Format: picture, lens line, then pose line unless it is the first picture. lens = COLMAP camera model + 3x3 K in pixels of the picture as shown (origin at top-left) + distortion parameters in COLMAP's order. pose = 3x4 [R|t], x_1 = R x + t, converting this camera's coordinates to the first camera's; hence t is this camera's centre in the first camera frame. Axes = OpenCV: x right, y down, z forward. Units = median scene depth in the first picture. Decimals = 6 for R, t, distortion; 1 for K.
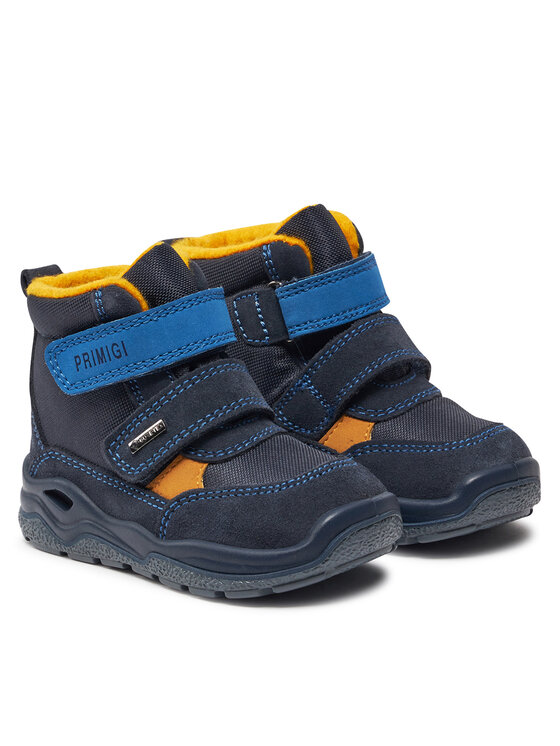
lens RADIAL K [[3517.4, 0, 280.0], [0, 3517.4, 373.0], [0, 0, 1]] dist [0.183734, 1.820824]
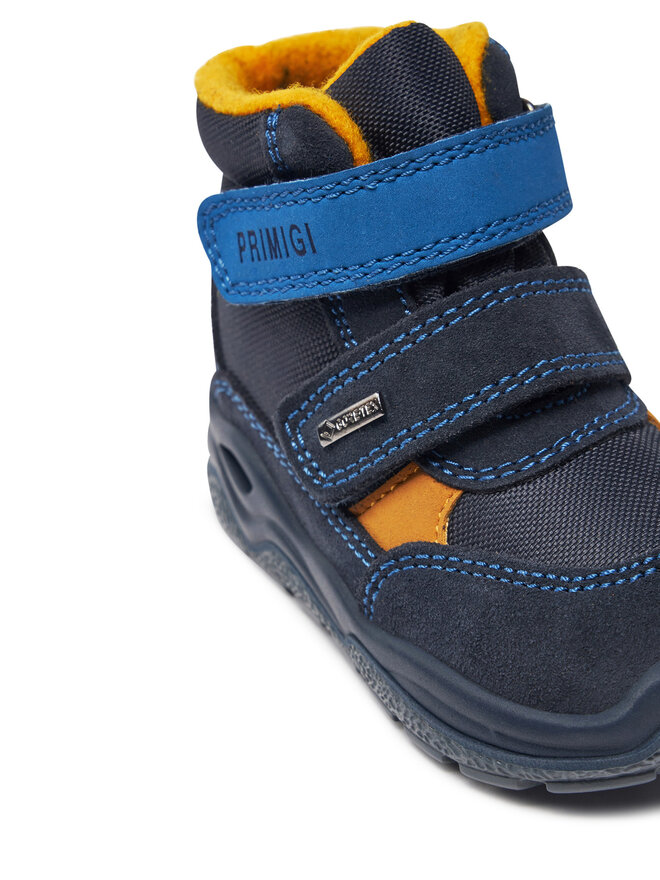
lens RADIAL K [[2087.2, 0, 330.0], [0, 2087.2, 440.0], [0, 0, 1]] dist [-0.633854, 0.720575]
pose [[0.936965, 0.132558, -0.323302, 0.053855], [-0.034102, 0.955521, 0.292944, -0.063958], [0.347754, -0.263454, 0.899811, 0.737405]]
